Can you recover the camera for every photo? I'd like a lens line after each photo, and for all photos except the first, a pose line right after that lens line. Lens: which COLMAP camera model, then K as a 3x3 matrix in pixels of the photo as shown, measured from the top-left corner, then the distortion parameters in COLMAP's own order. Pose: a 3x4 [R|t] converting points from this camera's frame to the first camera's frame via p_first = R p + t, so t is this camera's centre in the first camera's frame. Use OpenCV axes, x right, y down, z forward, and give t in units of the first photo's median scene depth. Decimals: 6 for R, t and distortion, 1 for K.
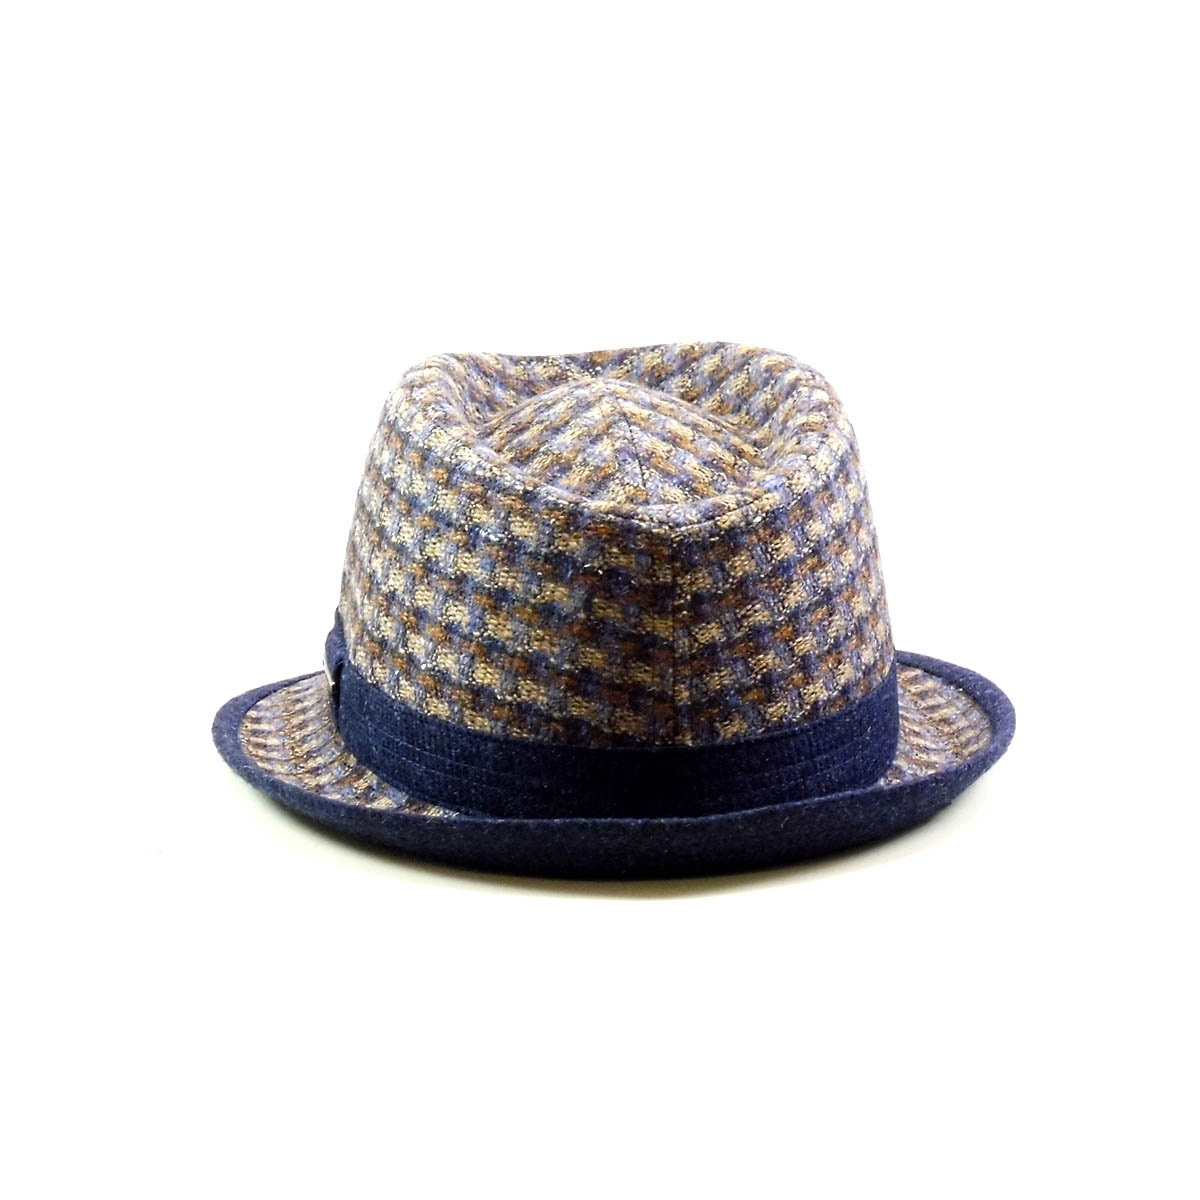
lens RADIAL K [[3691.9, 0, 598.0], [0, 3691.9, 603.7], [0, 0, 1]] dist [0.839891, 0.000000]
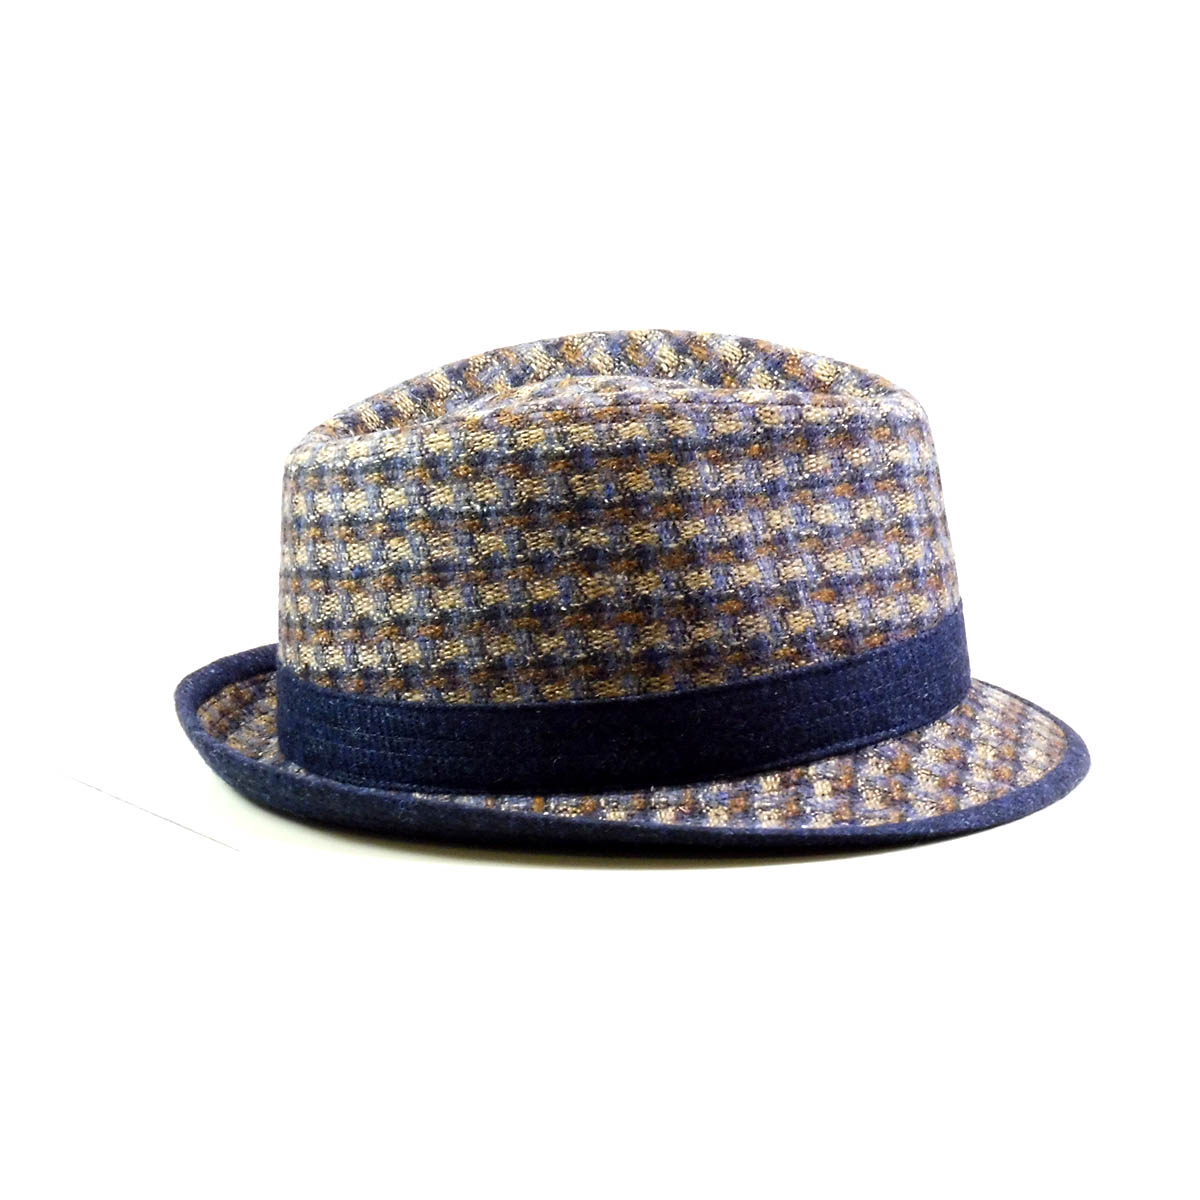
lens RADIAL K [[3691.9, 0, 598.1], [0, 3691.9, 598.3], [0, 0, 1]] dist [0.839891, 0.000000]
pose [[-0.239053, 0.245543, -0.939448, 1.016858], [-0.217702, 0.929316, 0.298291, -0.320242], [0.946287, 0.275827, -0.168701, 1.258646]]
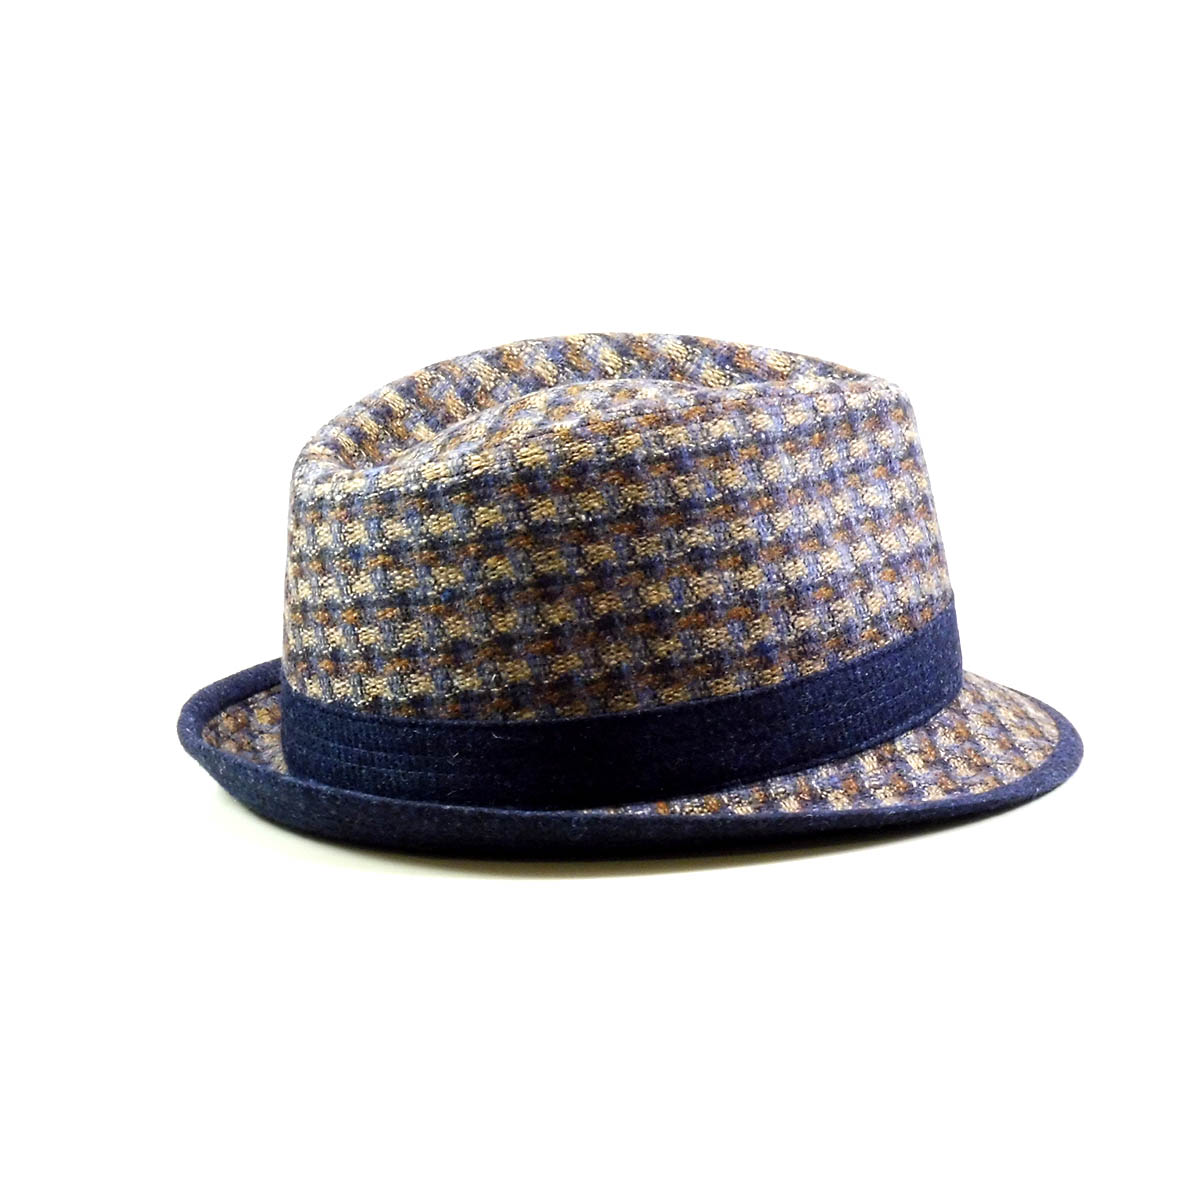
lens RADIAL K [[3691.9, 0, 595.7], [0, 3691.9, 604.5], [0, 0, 1]] dist [0.839891, 0.000000]
pose [[0.153759, 0.246347, -0.956907, 1.034723], [-0.224116, 0.951879, 0.209041, -0.223251], [0.962357, 0.182316, 0.201571, 0.858298]]
